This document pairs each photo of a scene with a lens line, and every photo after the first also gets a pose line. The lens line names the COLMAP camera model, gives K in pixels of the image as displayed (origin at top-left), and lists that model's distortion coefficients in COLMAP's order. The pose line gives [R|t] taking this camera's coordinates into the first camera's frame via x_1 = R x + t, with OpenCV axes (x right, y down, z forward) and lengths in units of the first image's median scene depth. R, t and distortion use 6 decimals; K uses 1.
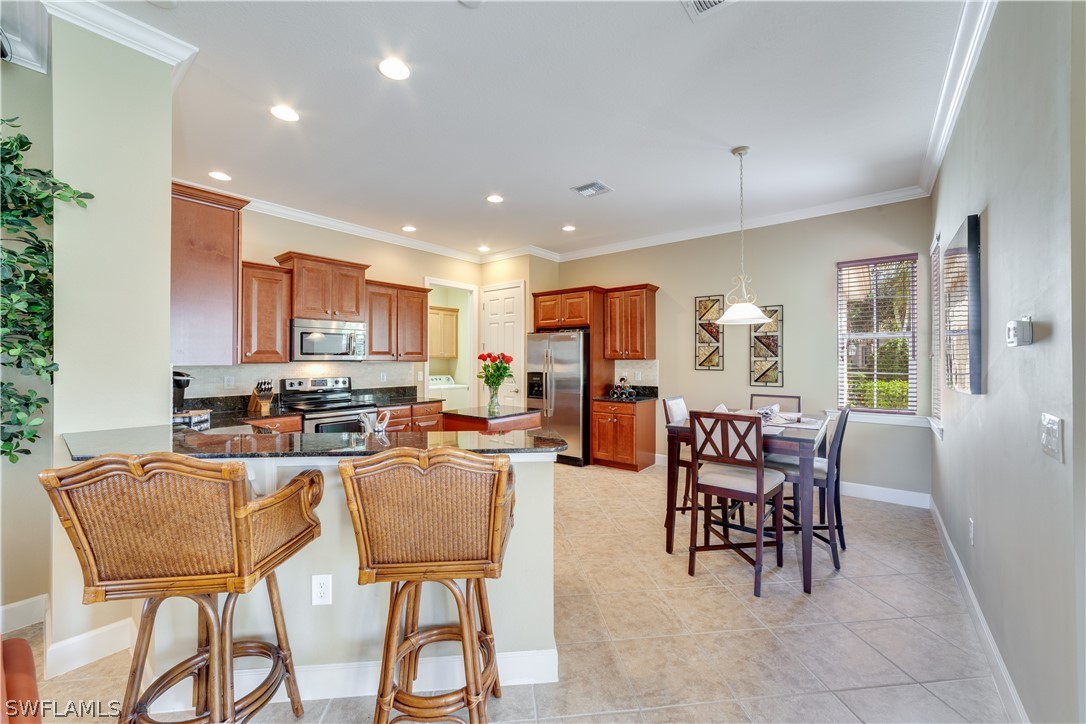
lens RADIAL K [[420.1, 0, 541.1], [0, 420.1, 361.9], [0, 0, 1]] dist [-0.021240, 0.008579]
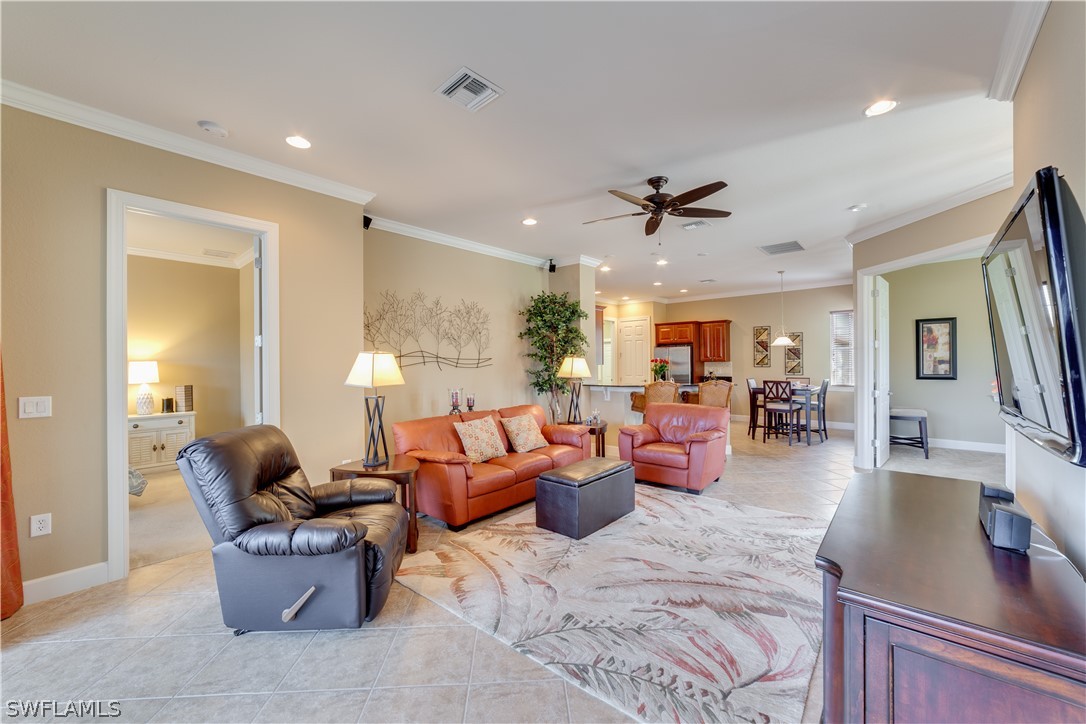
lens RADIAL K [[420.1, 0, 541.1], [0, 420.1, 361.9], [0, 0, 1]] dist [-0.021240, 0.008579]
pose [[0.998235, -0.007777, -0.058872, -0.502348], [0.007341, 0.999944, -0.007615, 0.004488], [0.058928, 0.007169, 0.998237, -0.971786]]
